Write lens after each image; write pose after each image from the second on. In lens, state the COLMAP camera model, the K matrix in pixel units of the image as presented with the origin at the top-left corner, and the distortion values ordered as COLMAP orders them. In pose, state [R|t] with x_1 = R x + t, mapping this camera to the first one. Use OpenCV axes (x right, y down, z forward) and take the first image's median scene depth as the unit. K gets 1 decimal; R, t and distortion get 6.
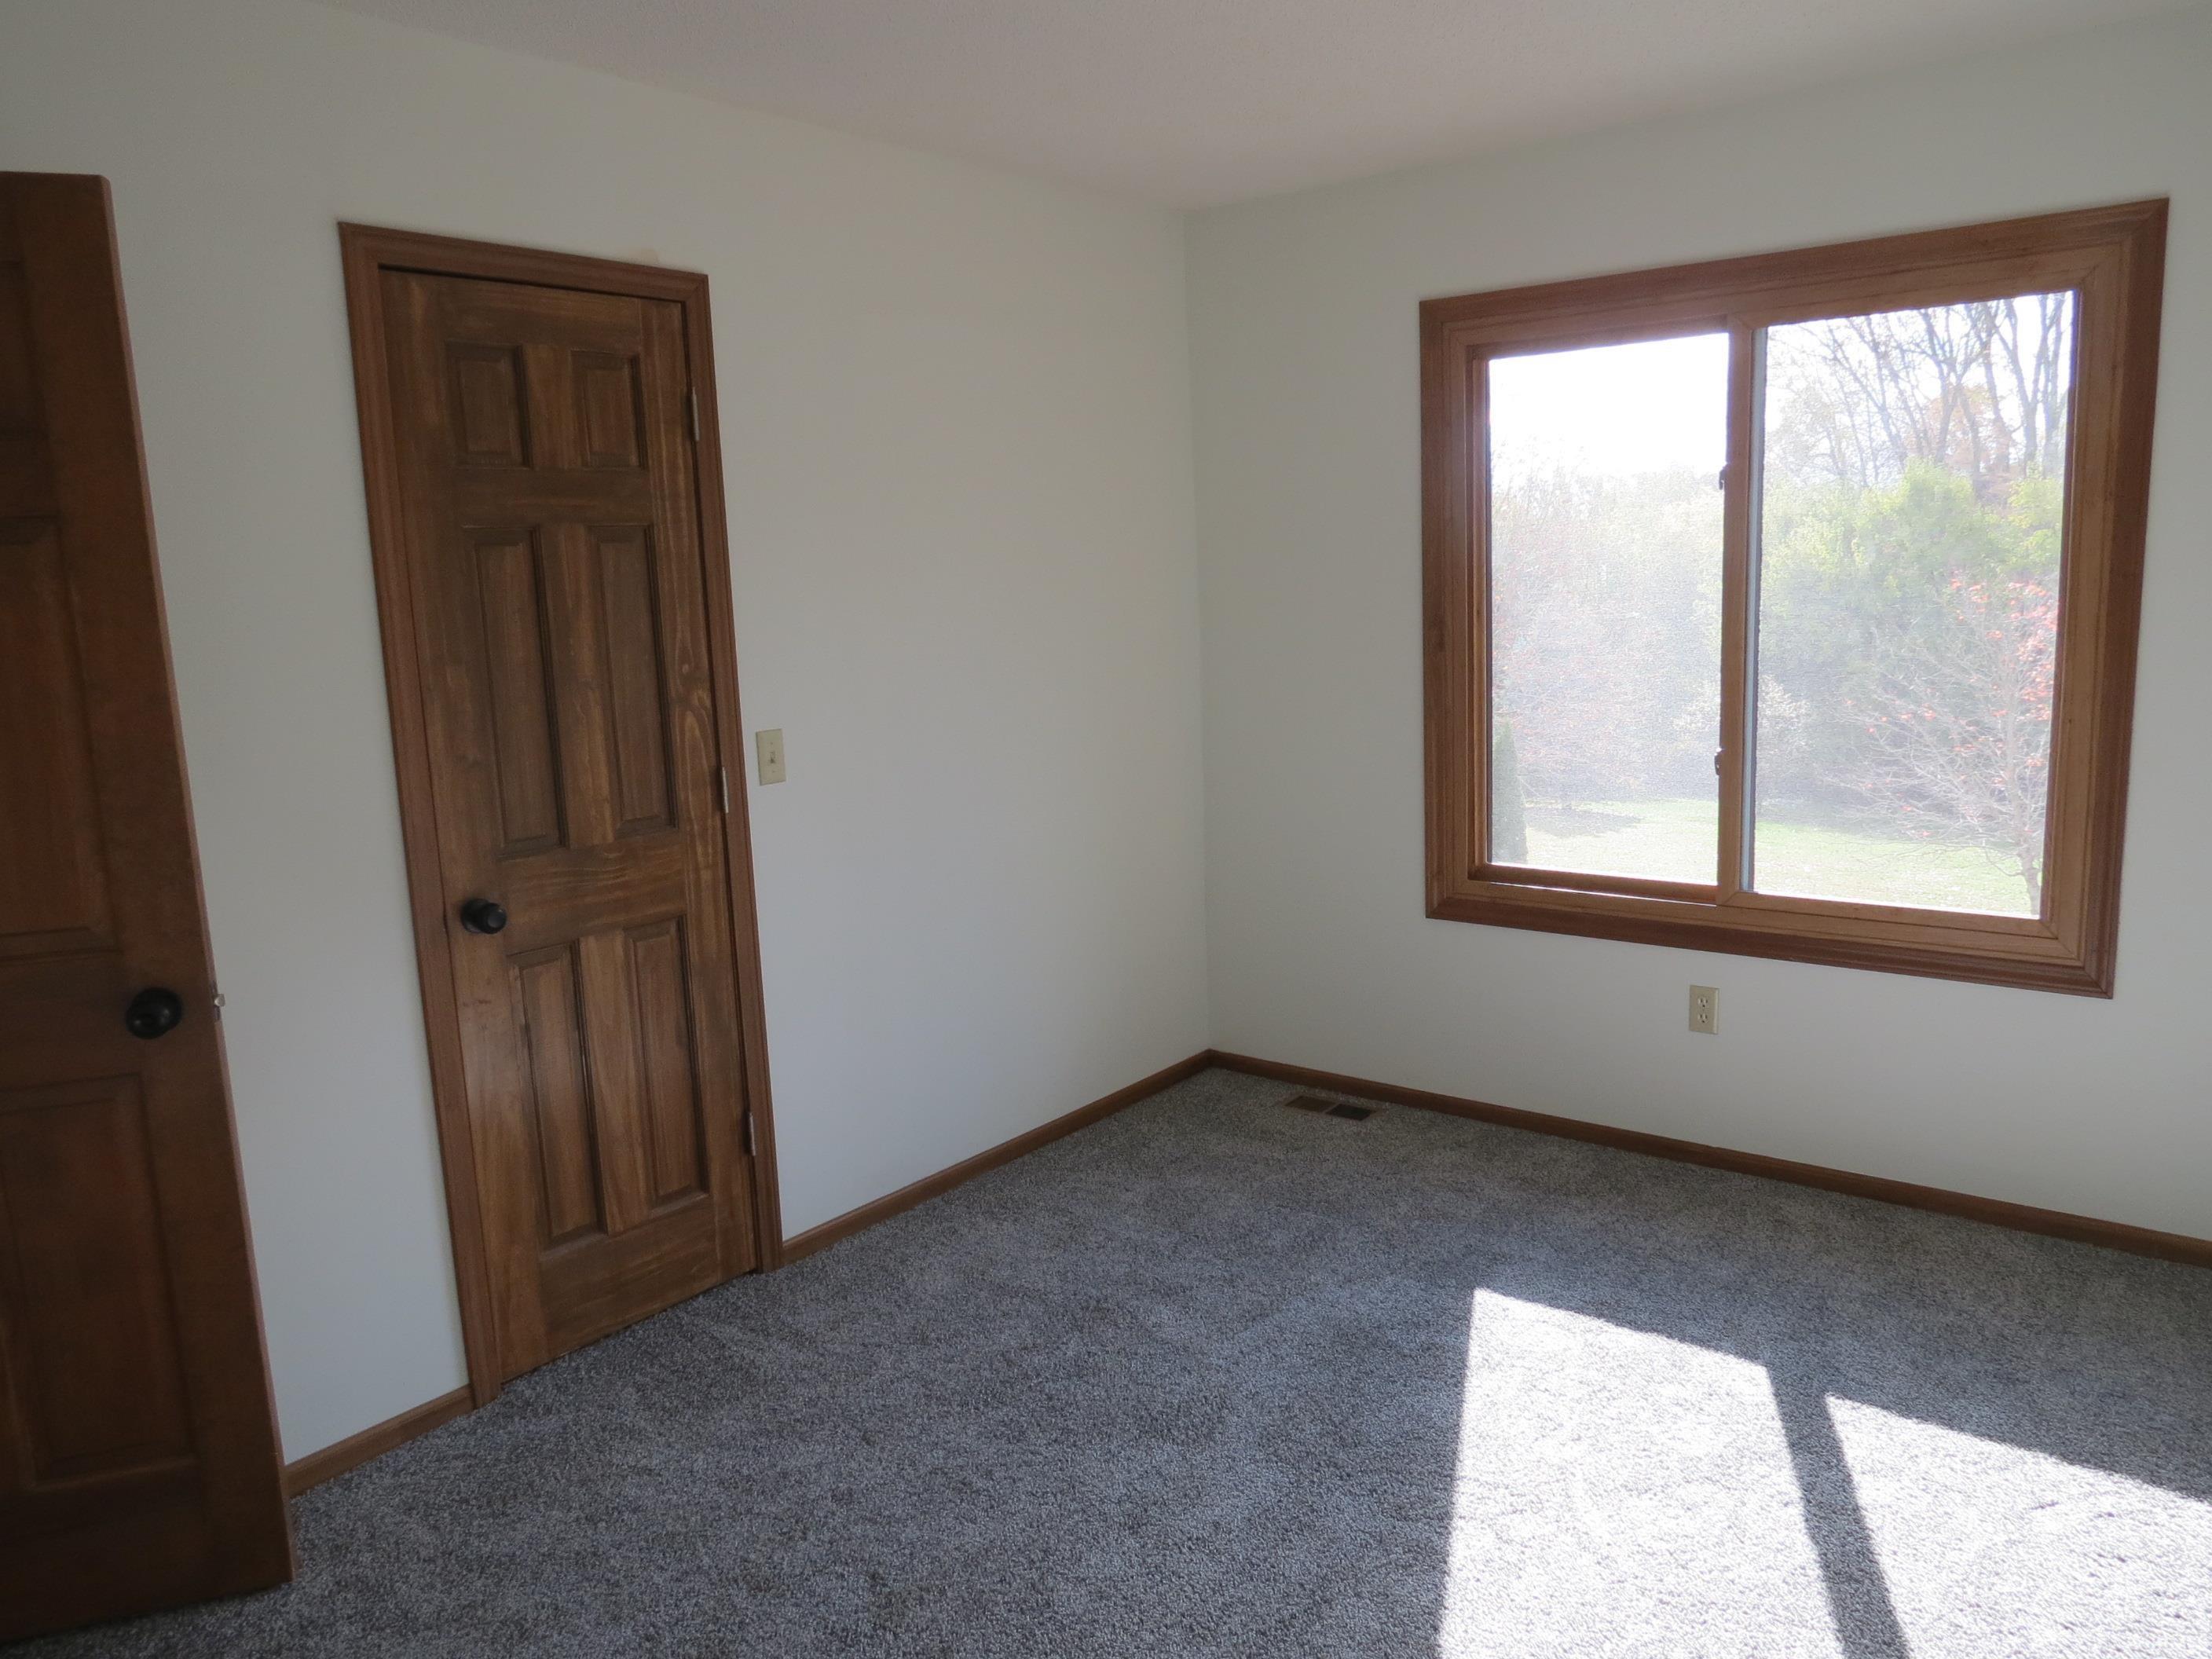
lens RADIAL K [[1568.4, 0, 1107.5], [0, 1568.4, 839.3], [0, 0, 1]] dist [-0.029808, 0.010987]
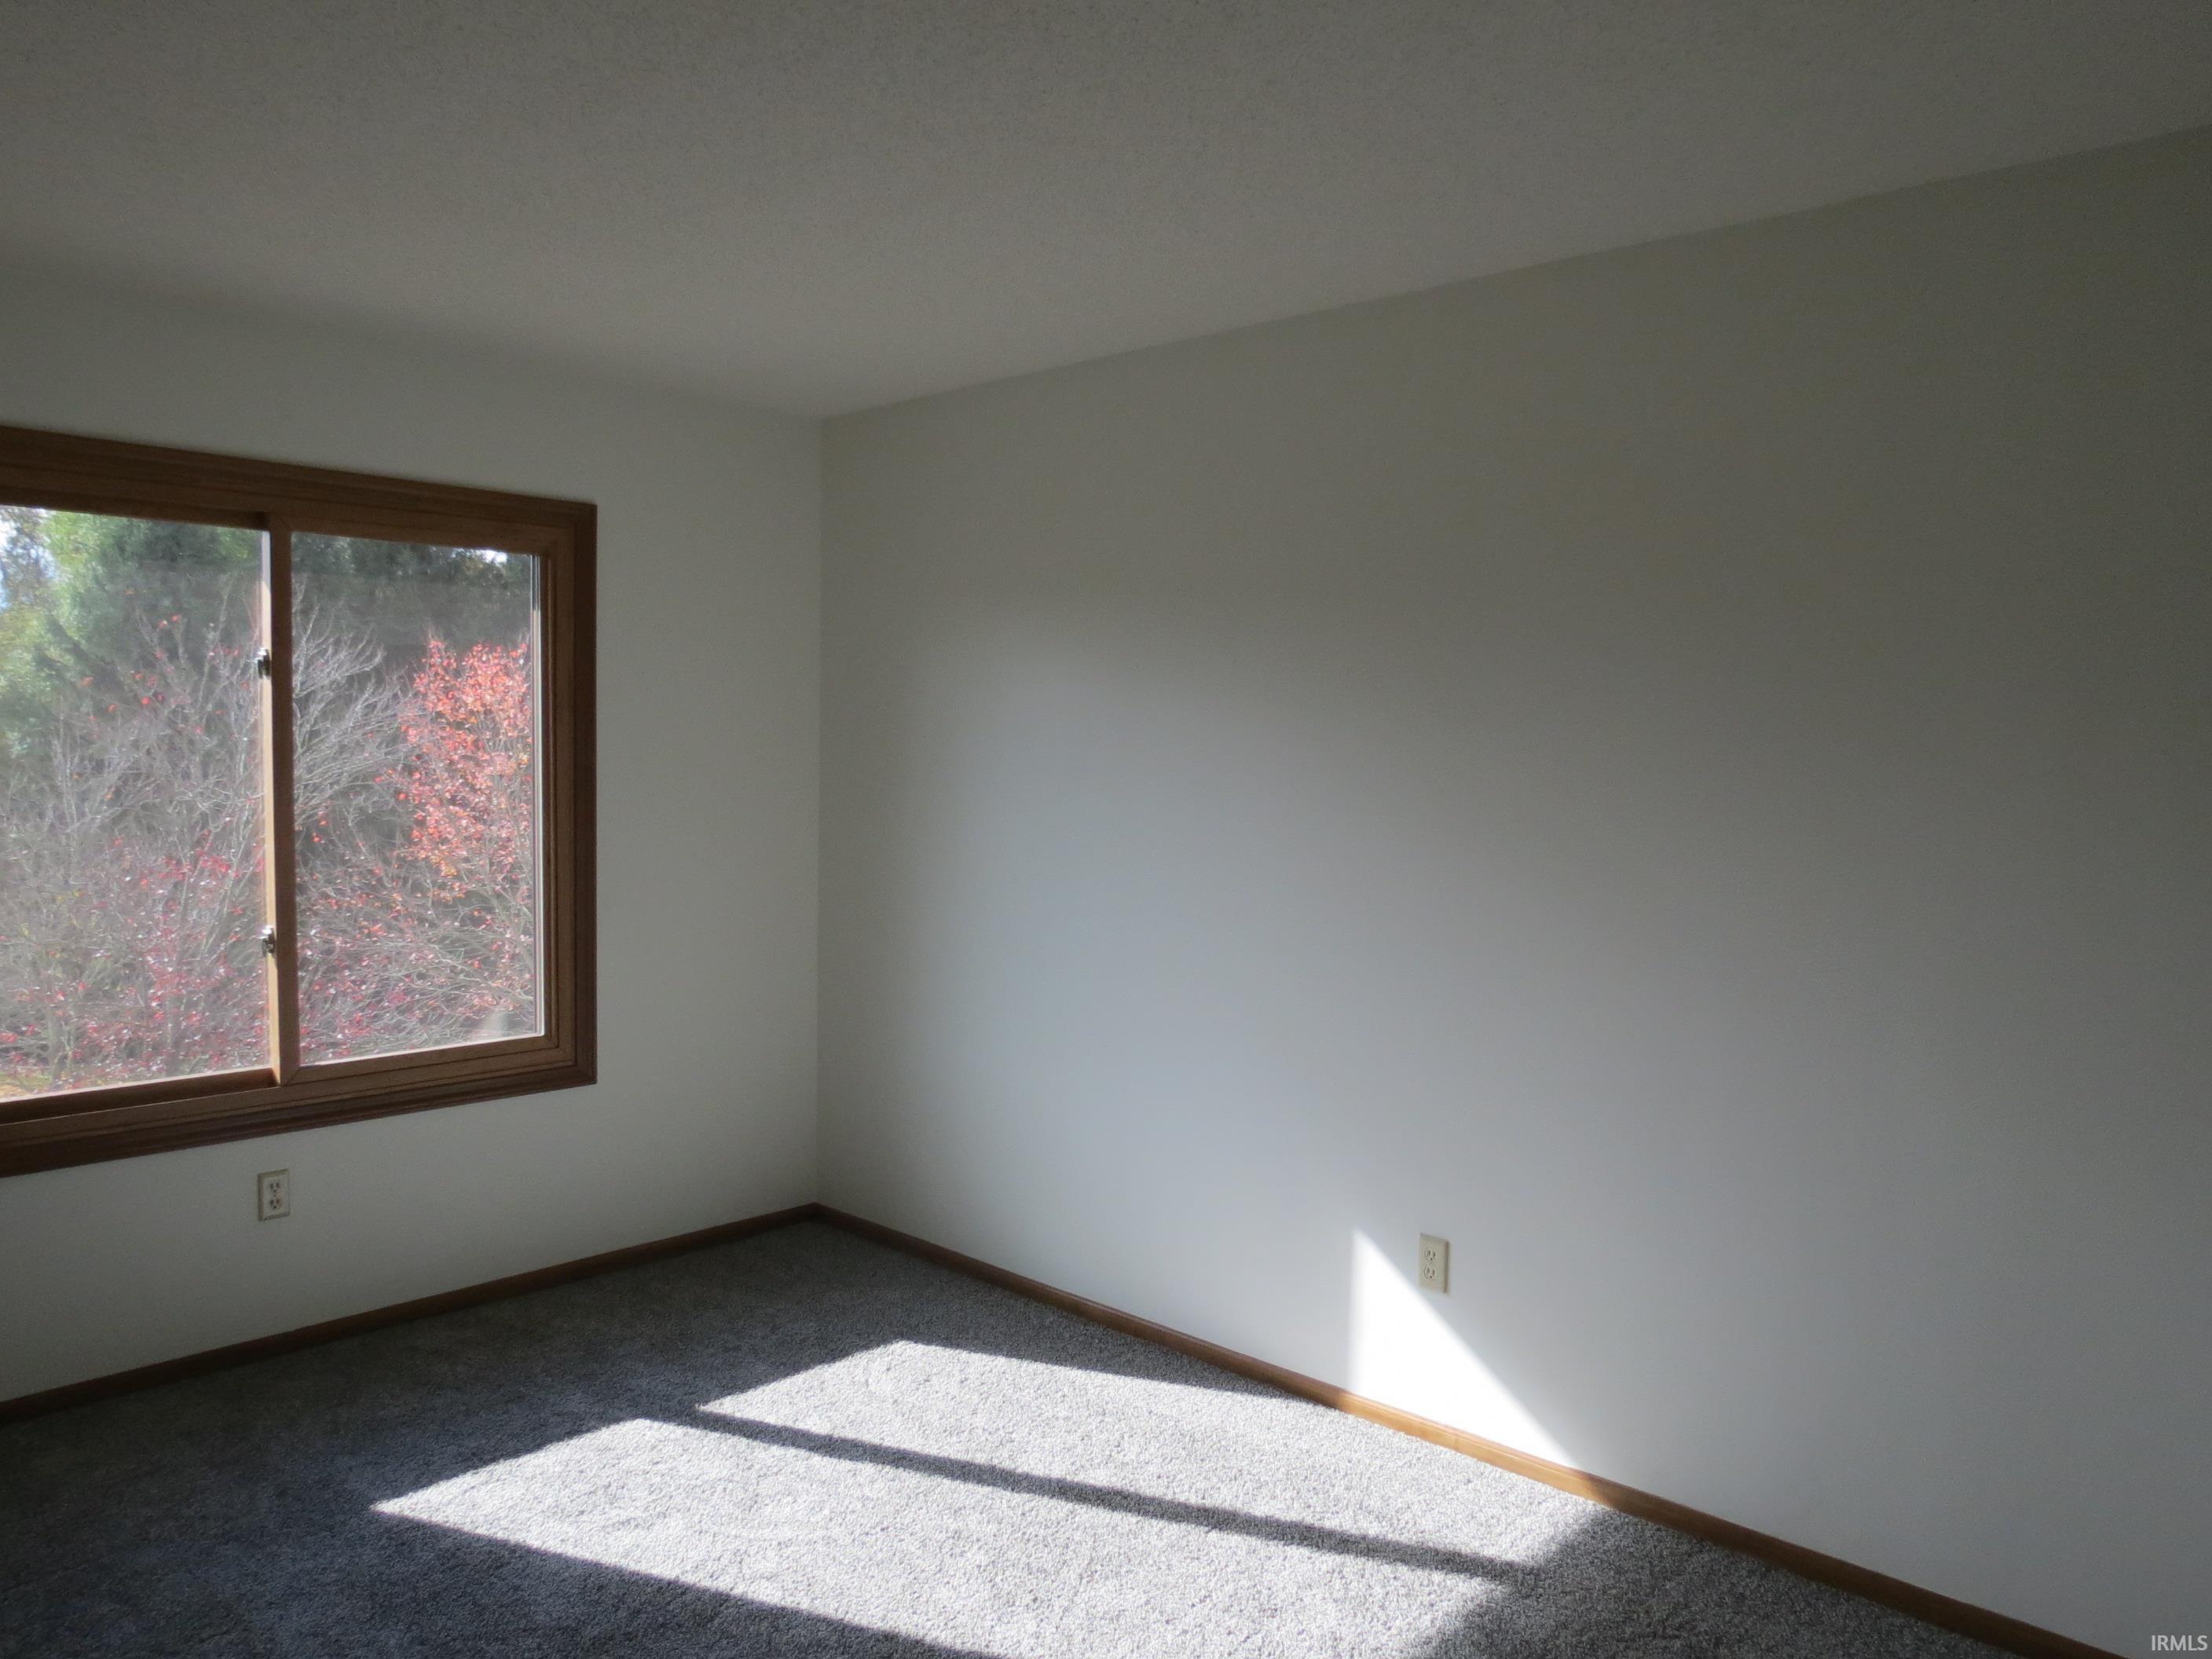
lens RADIAL K [[1568.4, 0, 1122.6], [0, 1568.4, 831.7], [0, 0, 1]] dist [-0.029808, 0.010987]
pose [[0.078394, -0.023722, 0.996640, -0.673670], [0.153063, 0.988150, 0.011481, -0.058588], [-0.985102, 0.151649, 0.081096, 0.430146]]
